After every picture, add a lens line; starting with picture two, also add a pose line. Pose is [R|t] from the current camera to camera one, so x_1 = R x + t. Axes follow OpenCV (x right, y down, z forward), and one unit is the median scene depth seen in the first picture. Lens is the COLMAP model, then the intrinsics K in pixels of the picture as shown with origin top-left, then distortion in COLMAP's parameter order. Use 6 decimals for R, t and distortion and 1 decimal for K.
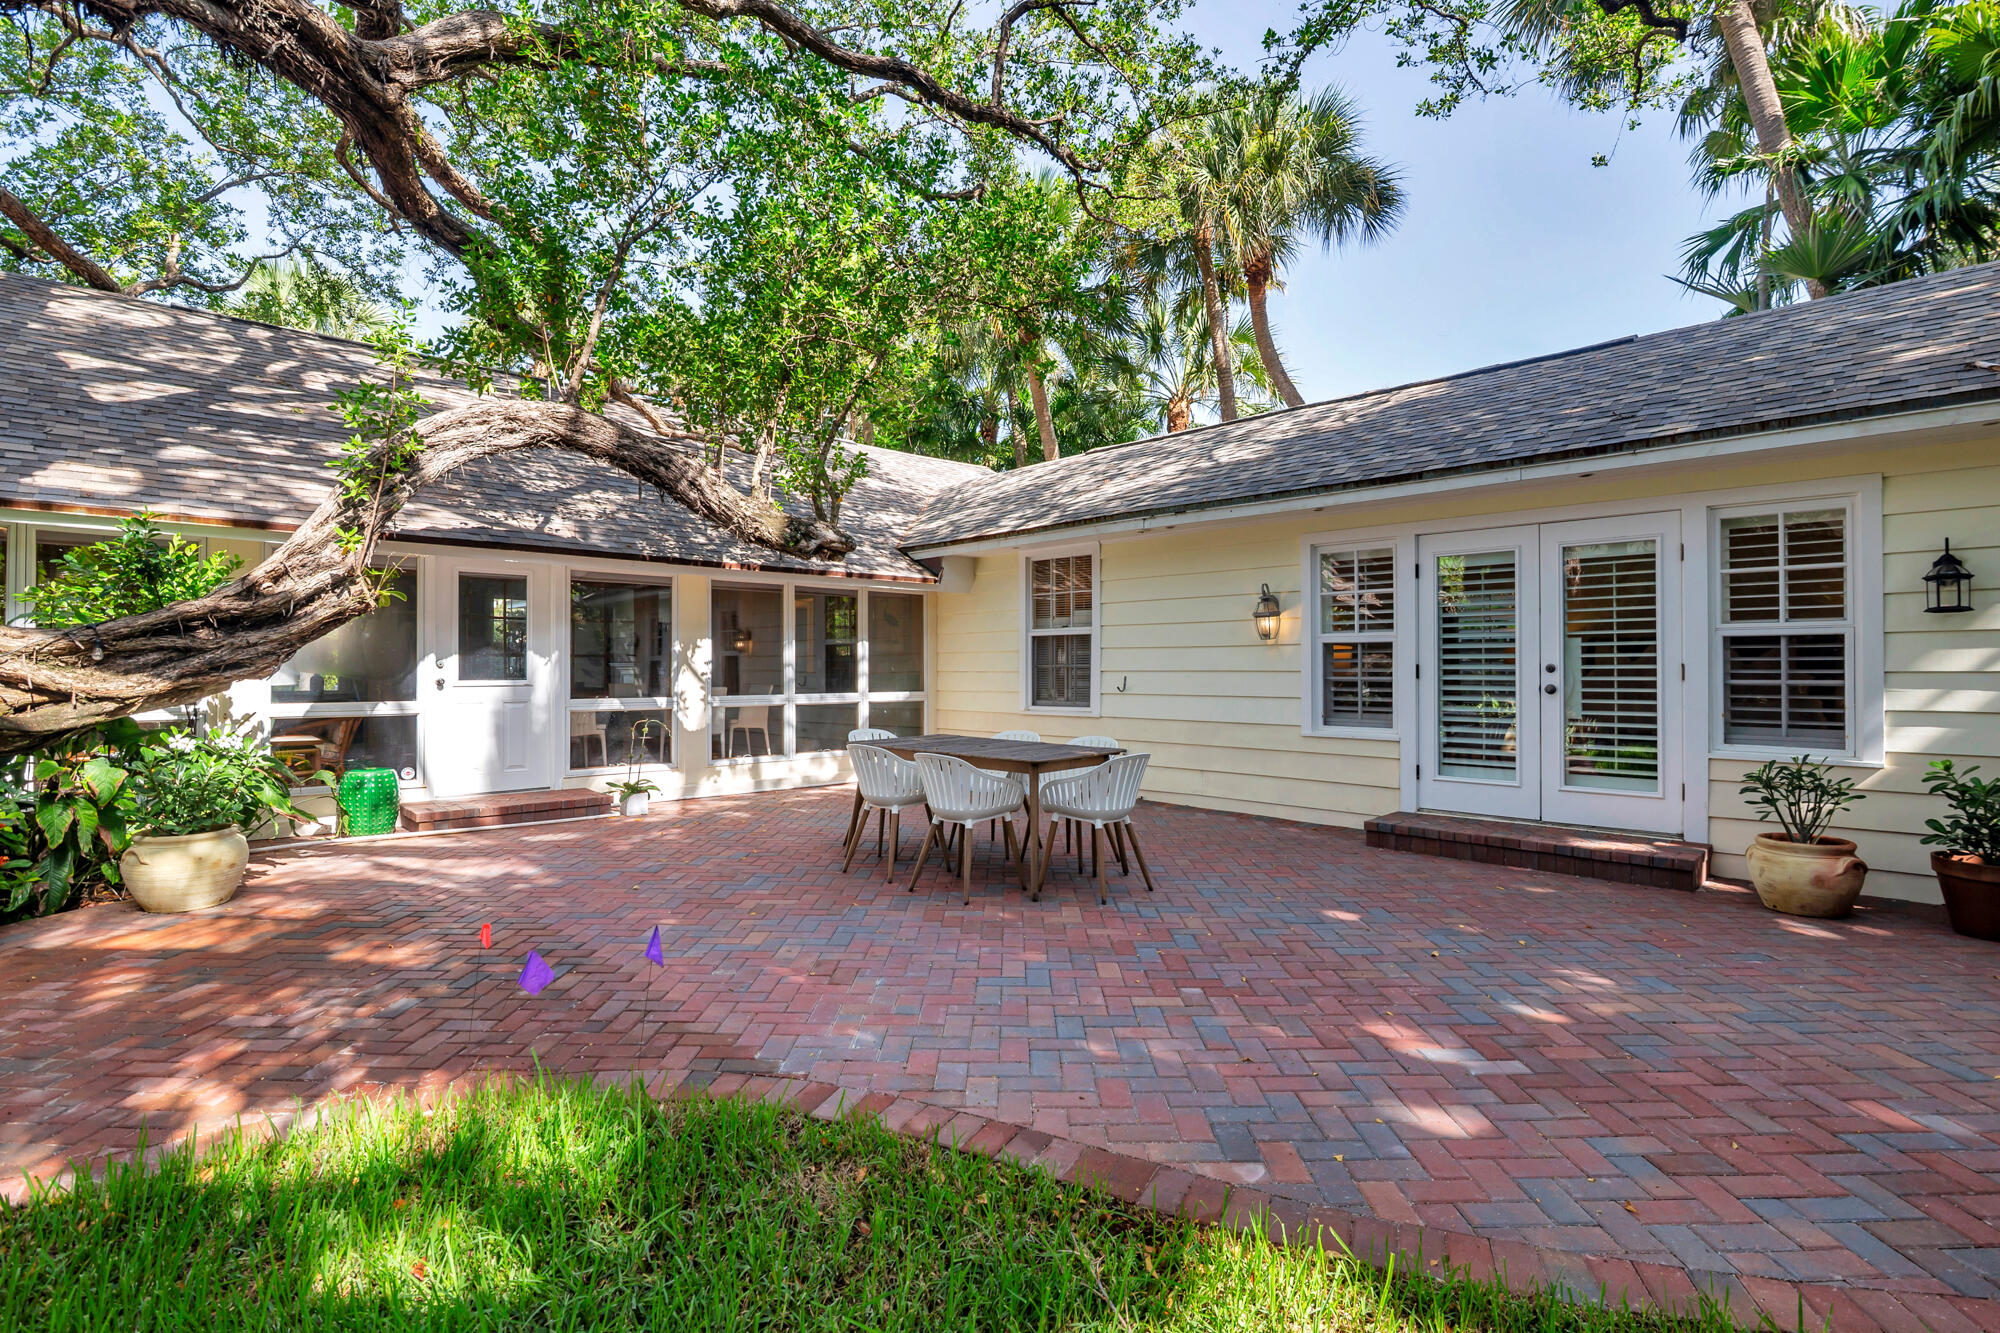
lens RADIAL K [[898.9, 0, 1027.6], [0, 898.9, 664.3], [0, 0, 1]] dist [-0.017663, -0.000018]
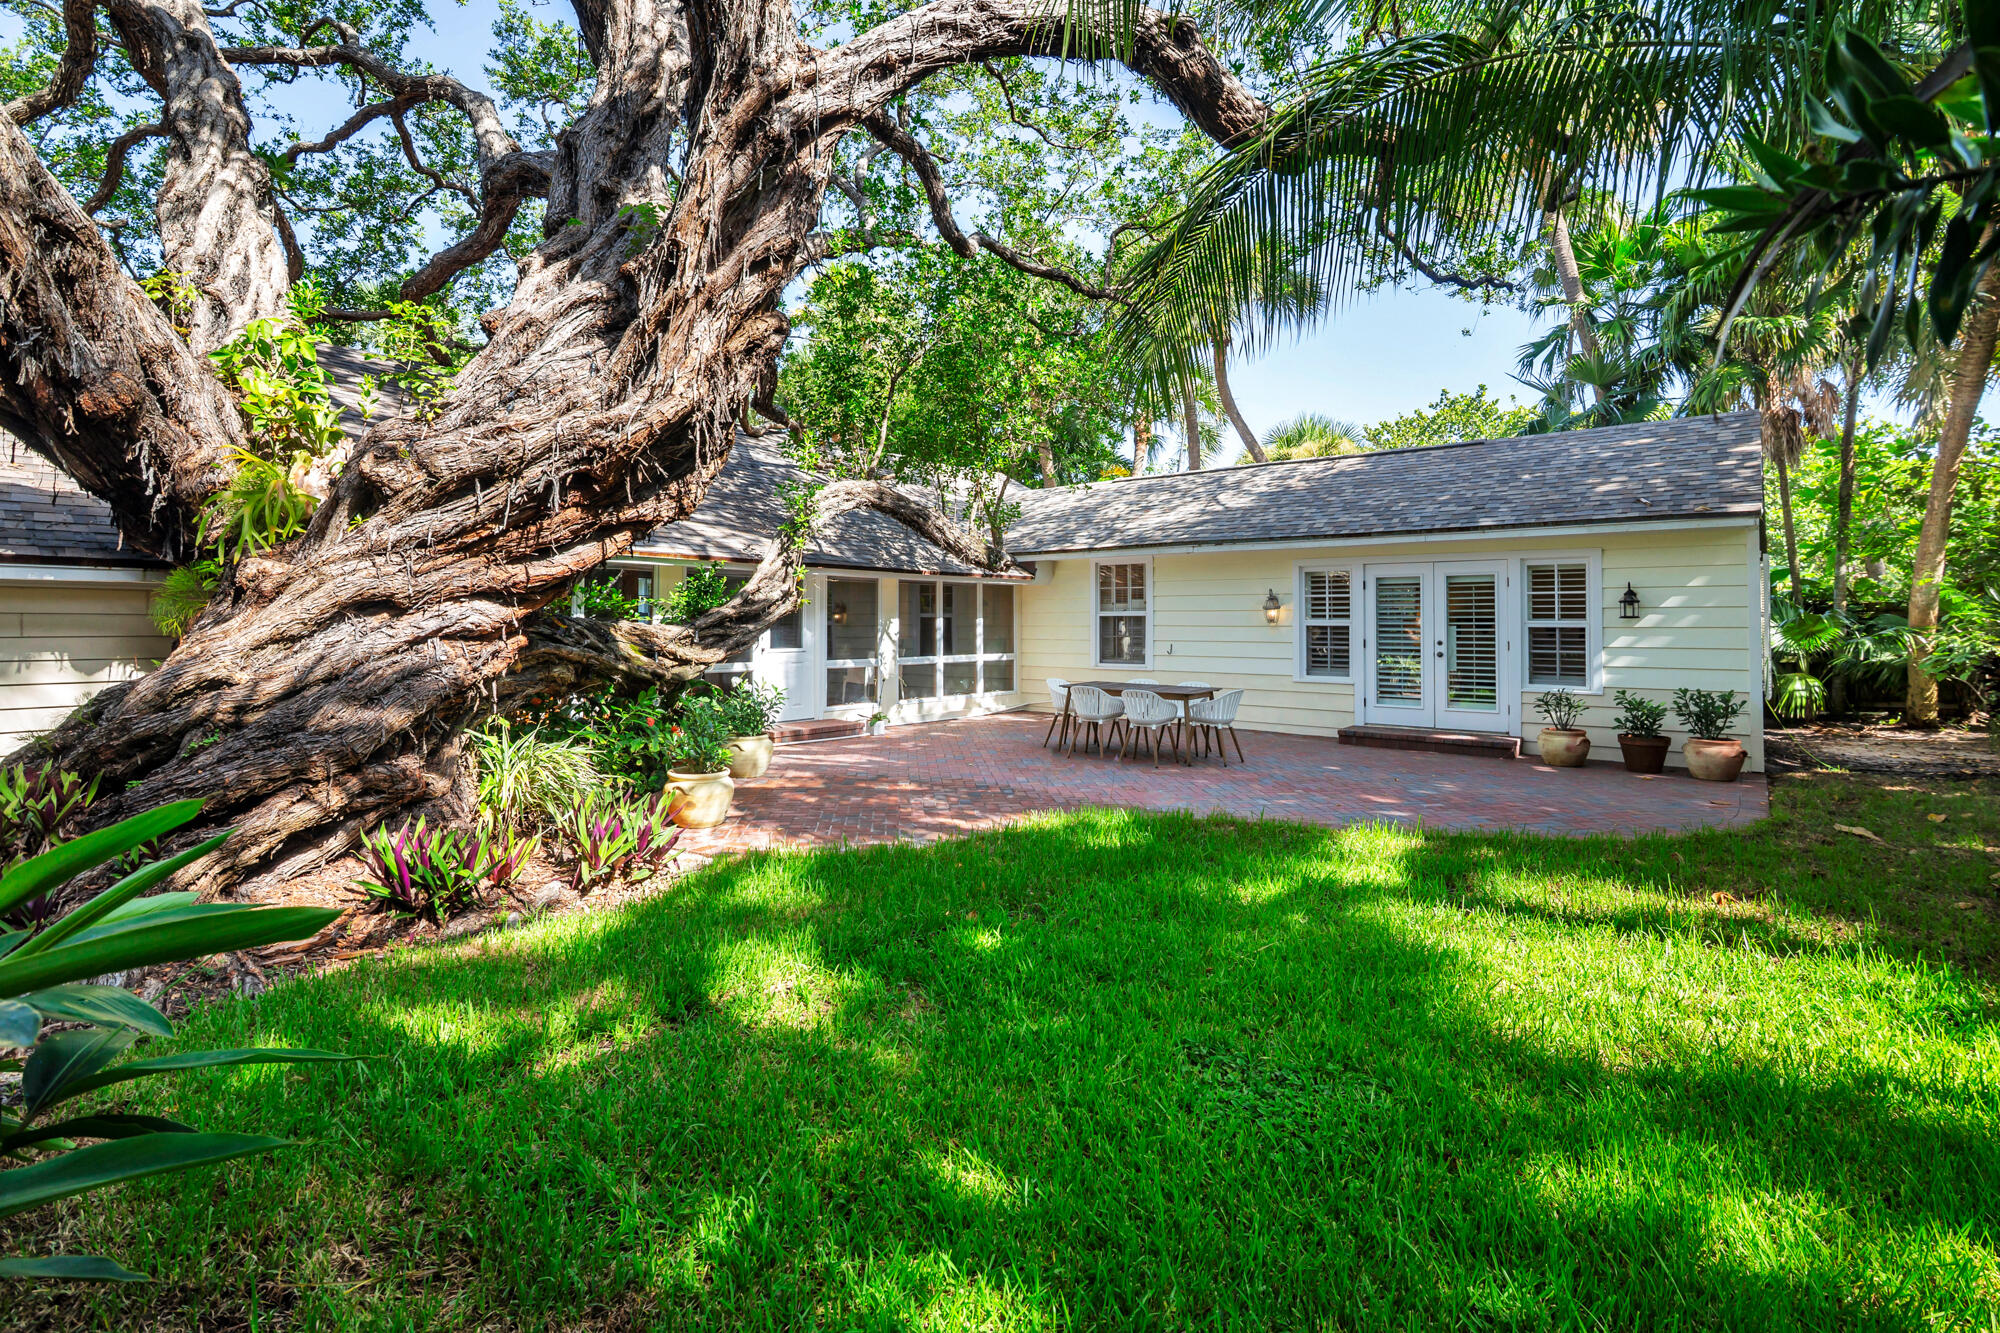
lens RADIAL K [[870.8, 0, 1004.7], [0, 870.8, 604.5], [0, 0, 1]] dist [-0.015638, 0.000066]
pose [[0.996281, 0.003719, 0.086089, -0.359745], [-0.002356, 0.999870, -0.015934, -0.035126], [-0.086137, 0.015672, 0.996160, -0.546373]]
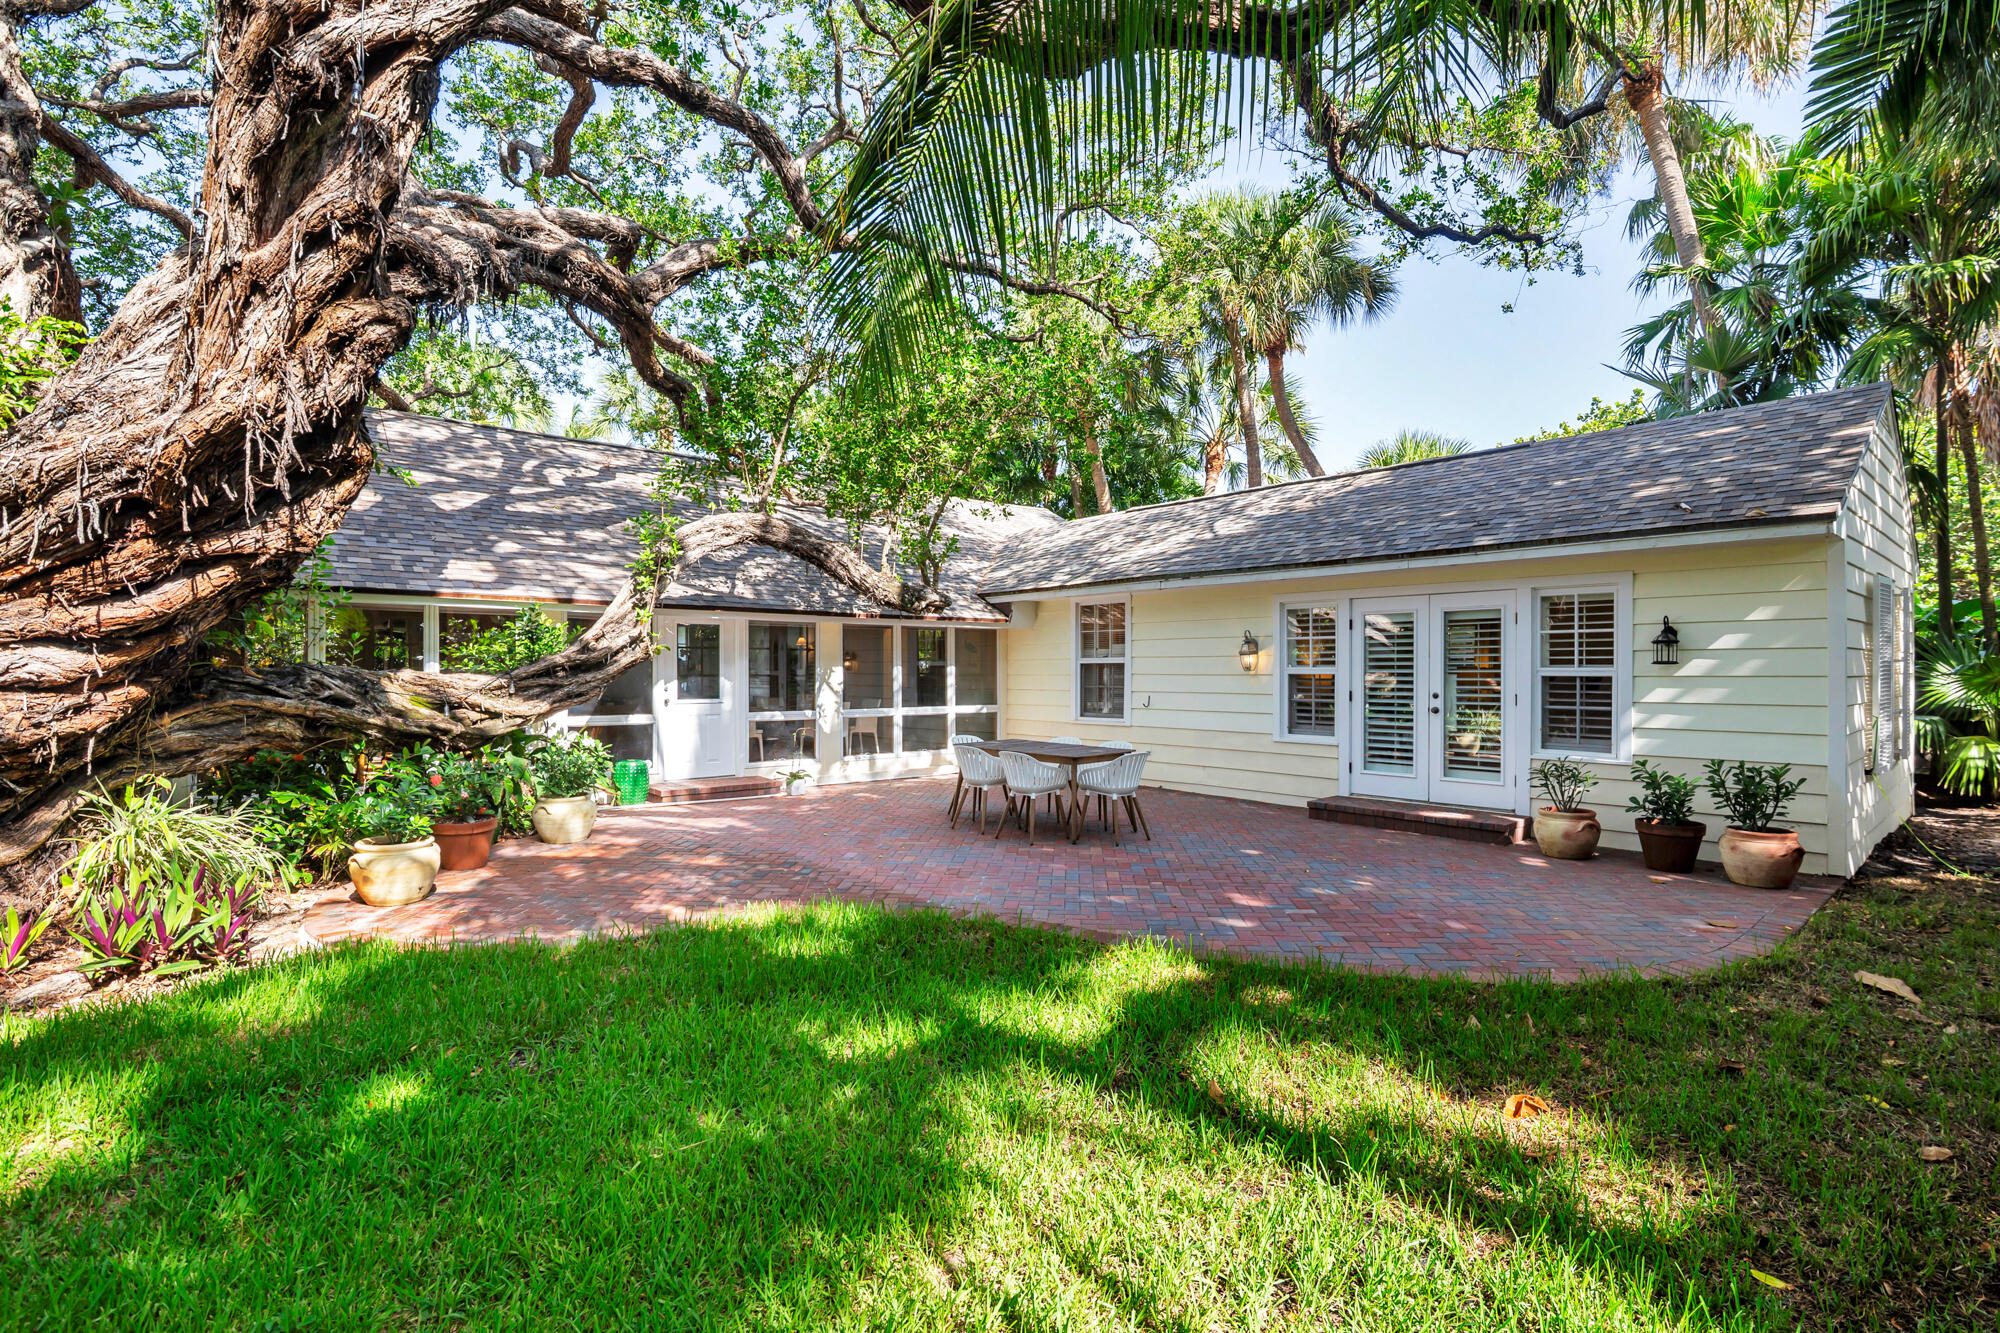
lens RADIAL K [[889.6, 0, 1028.4], [0, 889.6, 670.6], [0, 0, 1]] dist [-0.014402, -0.000095]
pose [[0.997735, 0.000228, -0.067271, 0.021695], [0.000094, 0.999989, 0.004779, -0.034790], [0.067272, -0.004775, 0.997723, -0.383833]]
